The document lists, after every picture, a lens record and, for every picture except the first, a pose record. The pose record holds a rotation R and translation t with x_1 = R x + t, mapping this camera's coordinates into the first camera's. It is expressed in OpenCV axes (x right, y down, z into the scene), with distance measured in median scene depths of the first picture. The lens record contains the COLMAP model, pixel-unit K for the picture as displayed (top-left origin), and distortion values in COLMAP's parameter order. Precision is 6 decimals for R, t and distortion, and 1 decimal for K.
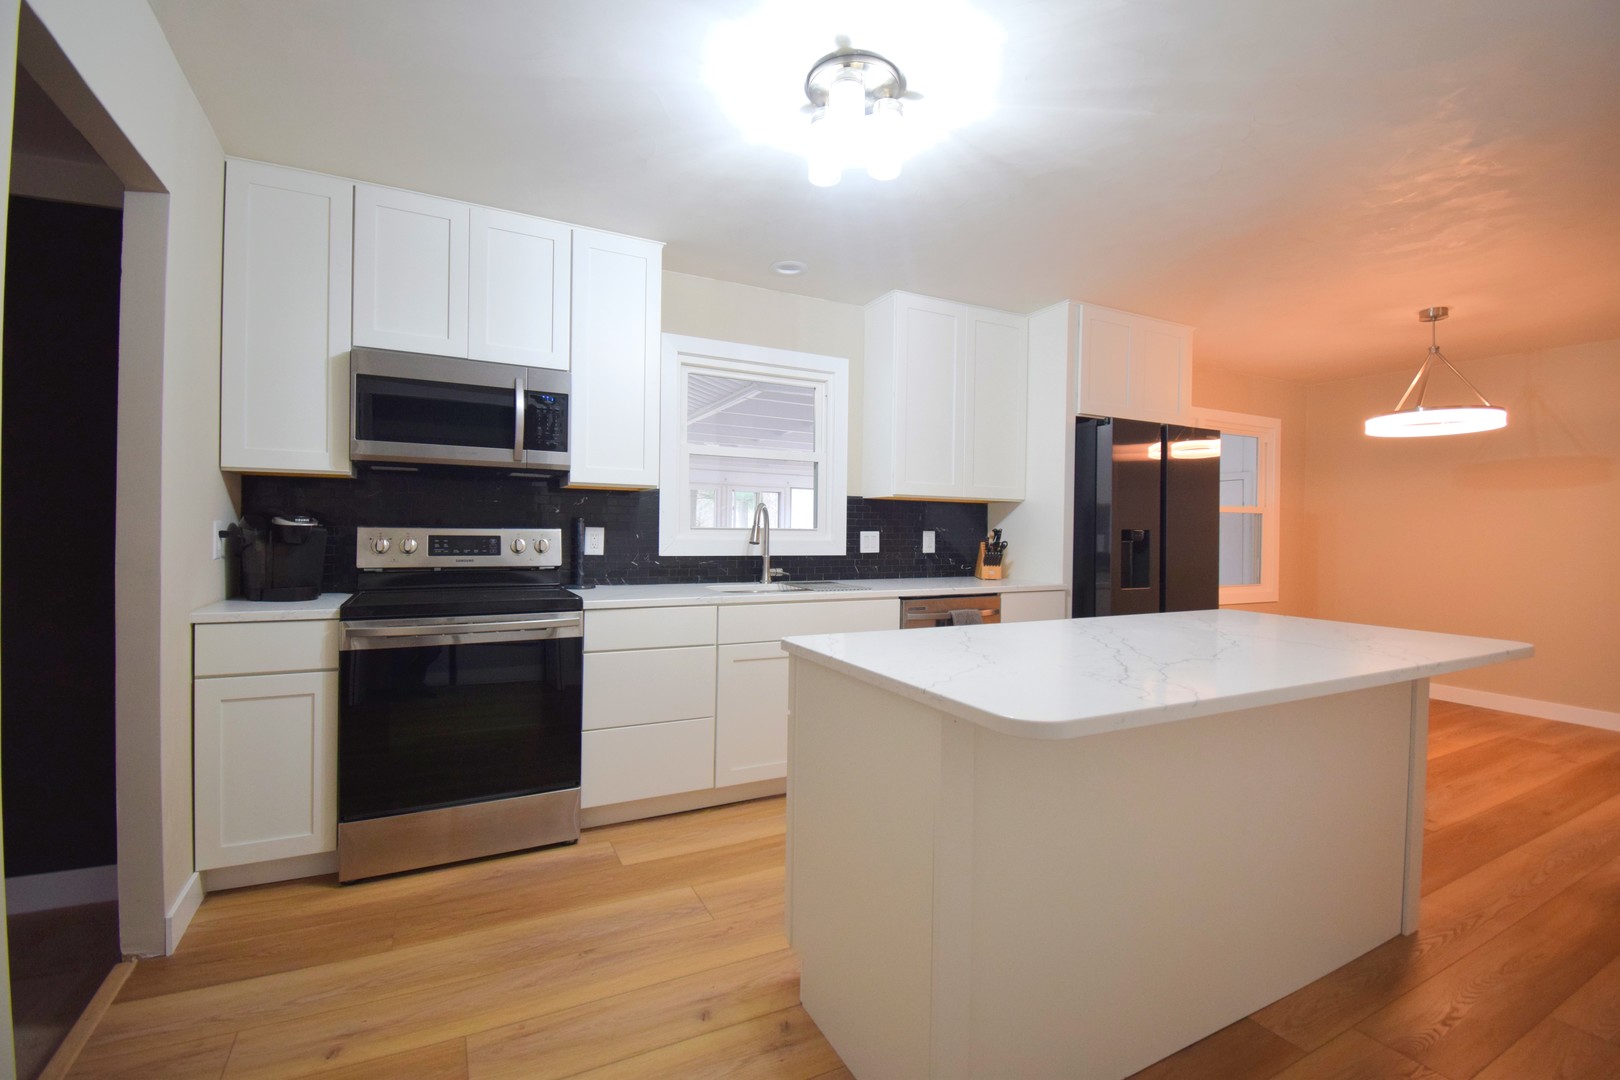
lens RADIAL K [[720.3, 0, 810.0], [0, 720.3, 540.0], [0, 0, 1]] dist [0.035977, -0.026211]
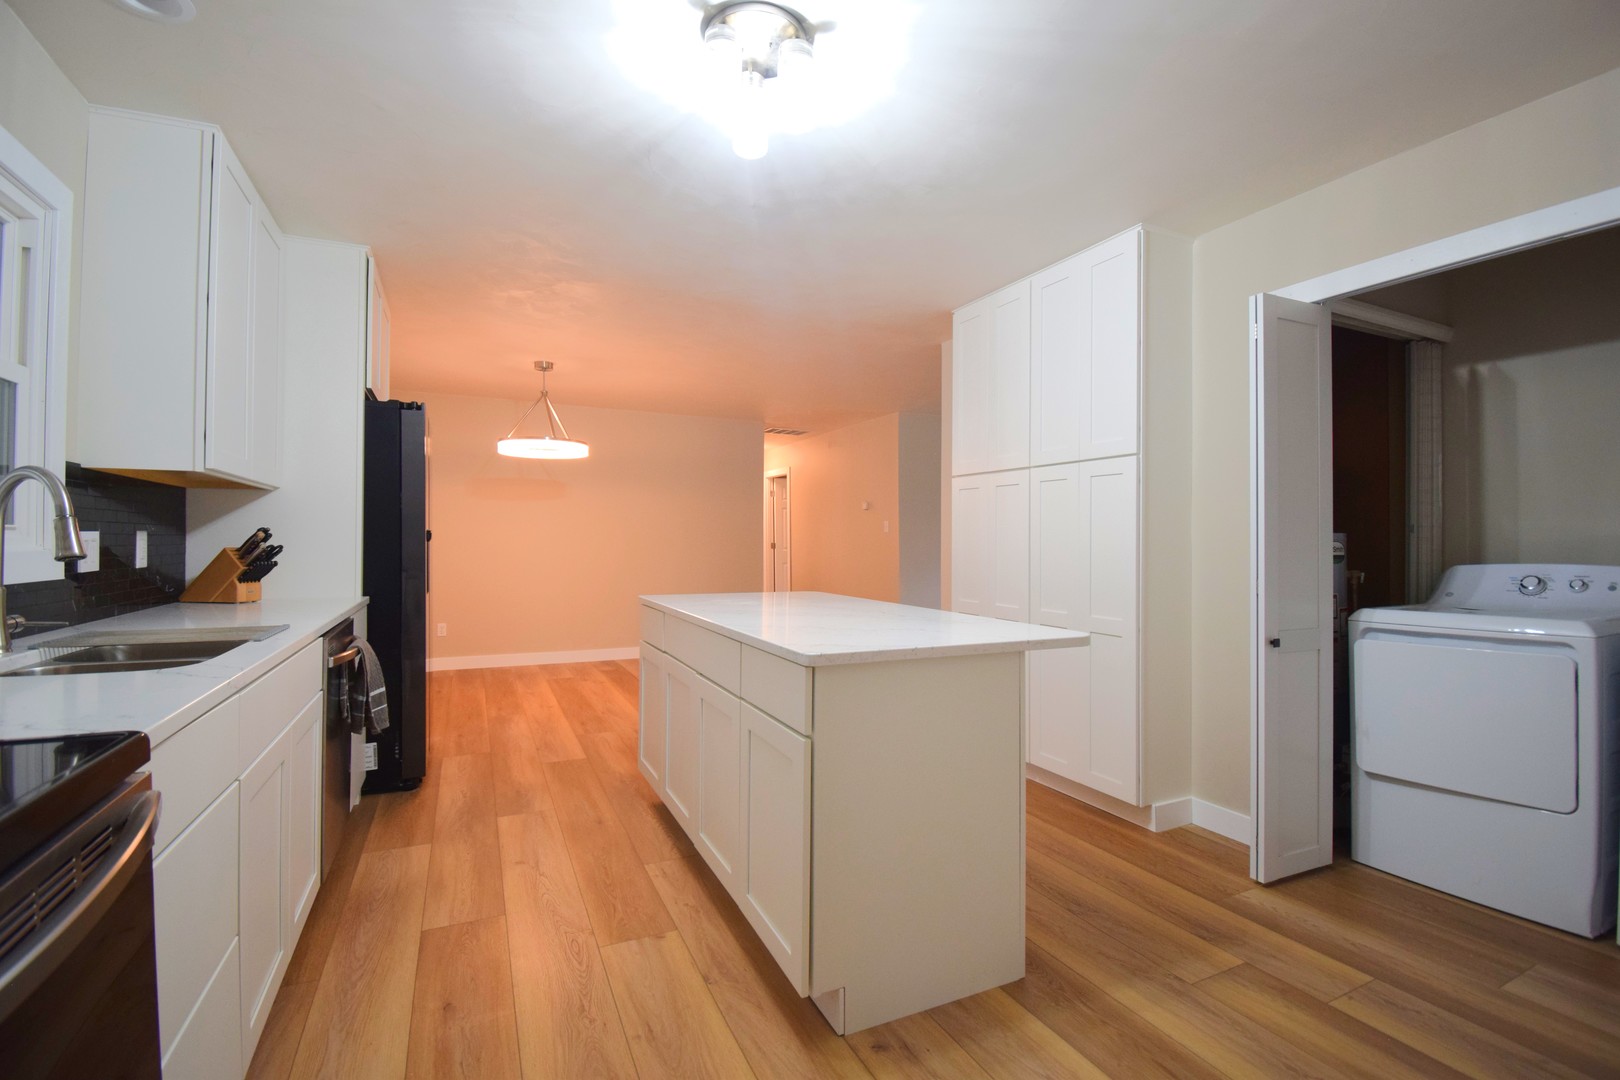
lens RADIAL K [[720.3, 0, 810.0], [0, 720.3, 540.0], [0, 0, 1]] dist [0.035977, -0.026211]
pose [[0.035607, -0.015105, 0.999252, -0.447180], [0.013809, 0.999798, 0.014621, -0.006598], [-0.999270, 0.013278, 0.035808, 0.476016]]
